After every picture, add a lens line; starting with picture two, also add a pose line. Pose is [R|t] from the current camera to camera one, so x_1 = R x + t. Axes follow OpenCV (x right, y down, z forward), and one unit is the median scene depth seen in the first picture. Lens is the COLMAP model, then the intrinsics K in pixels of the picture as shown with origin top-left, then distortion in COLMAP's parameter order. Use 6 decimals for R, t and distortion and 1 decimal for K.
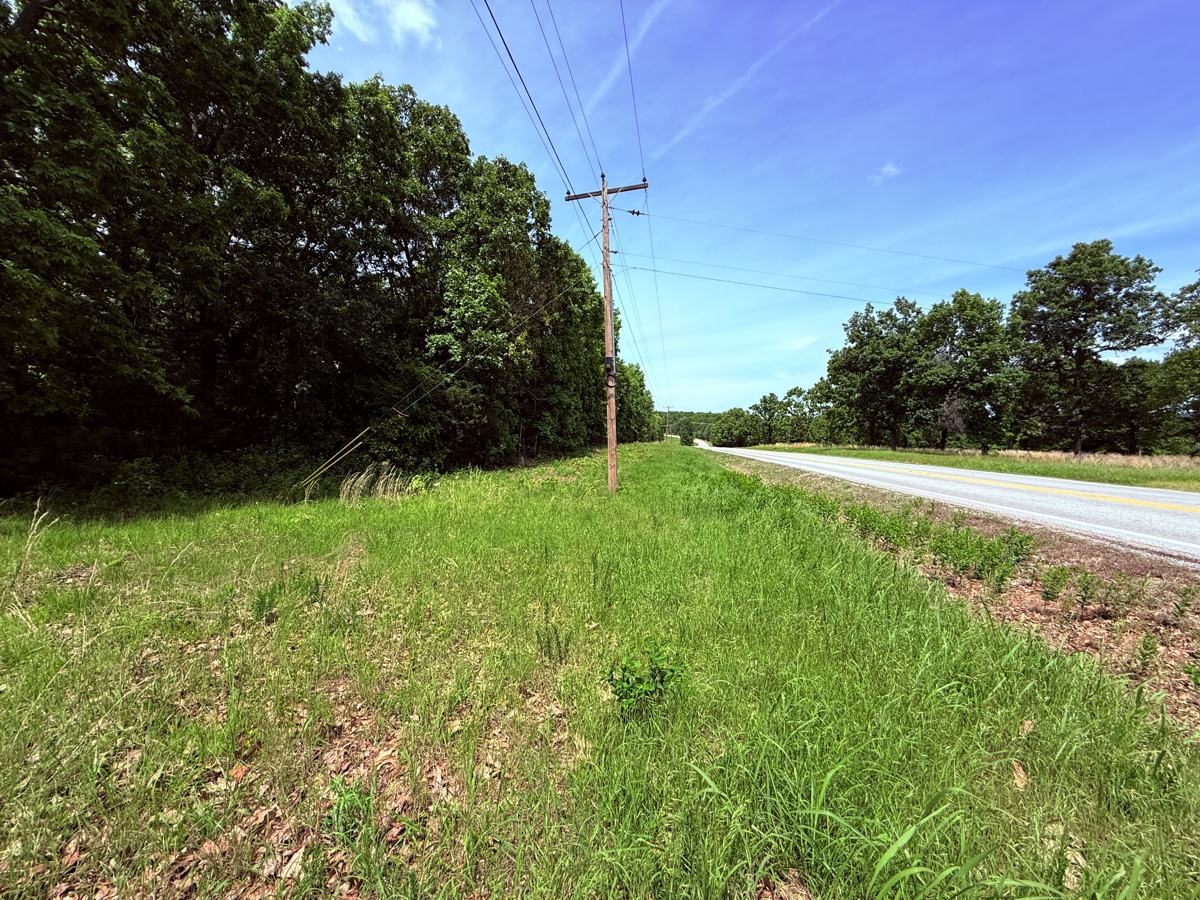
lens RADIAL K [[477.5, 0, 600.0], [0, 477.5, 450.0], [0, 0, 1]] dist [0.001037, 0.000135]
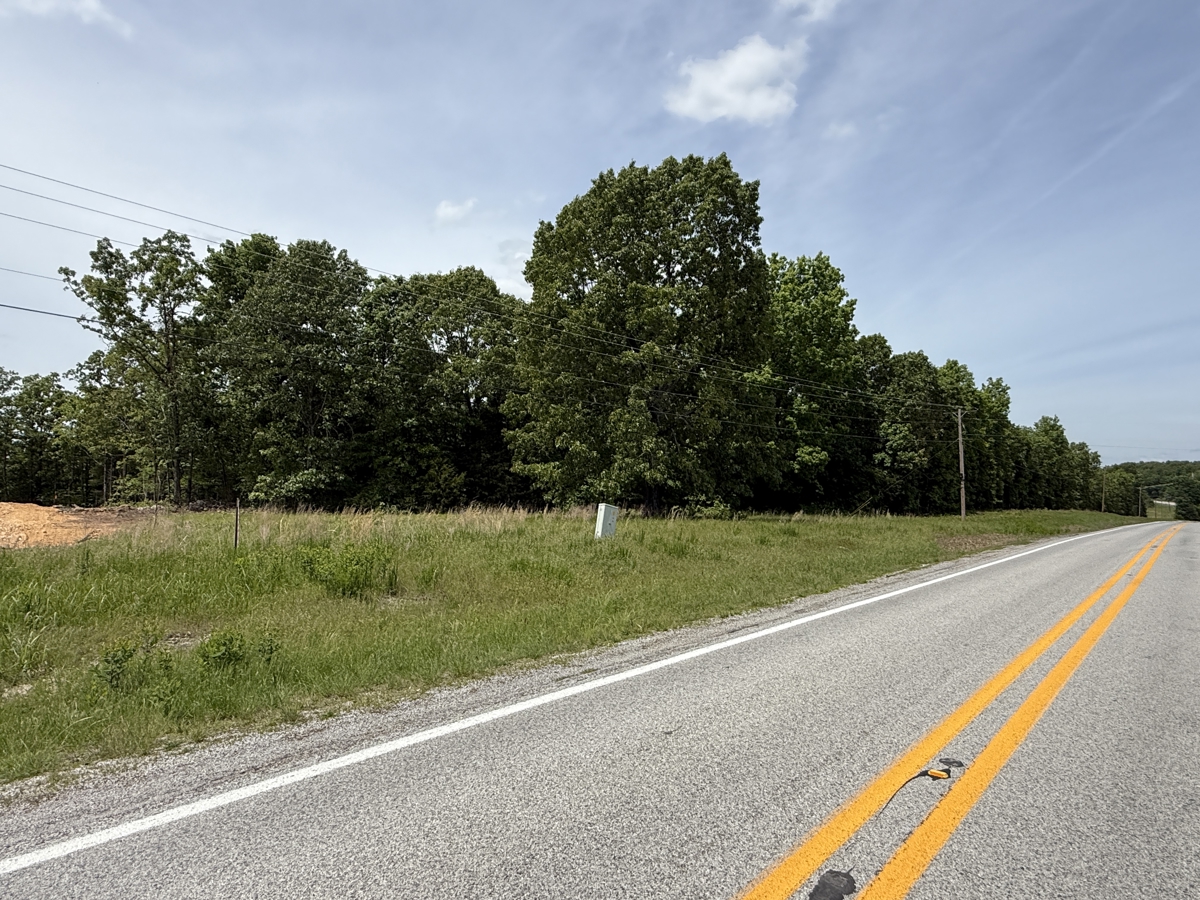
lens RADIAL K [[667.2, 0, 603.9], [0, 667.2, 454.8], [0, 0, 1]] dist [-0.003517, -0.001724]
pose [[0.840530, -0.008121, -0.541704, 0.099496], [-0.040053, 0.996220, -0.077082, 0.019950], [0.540282, 0.086487, 0.837028, -0.890037]]
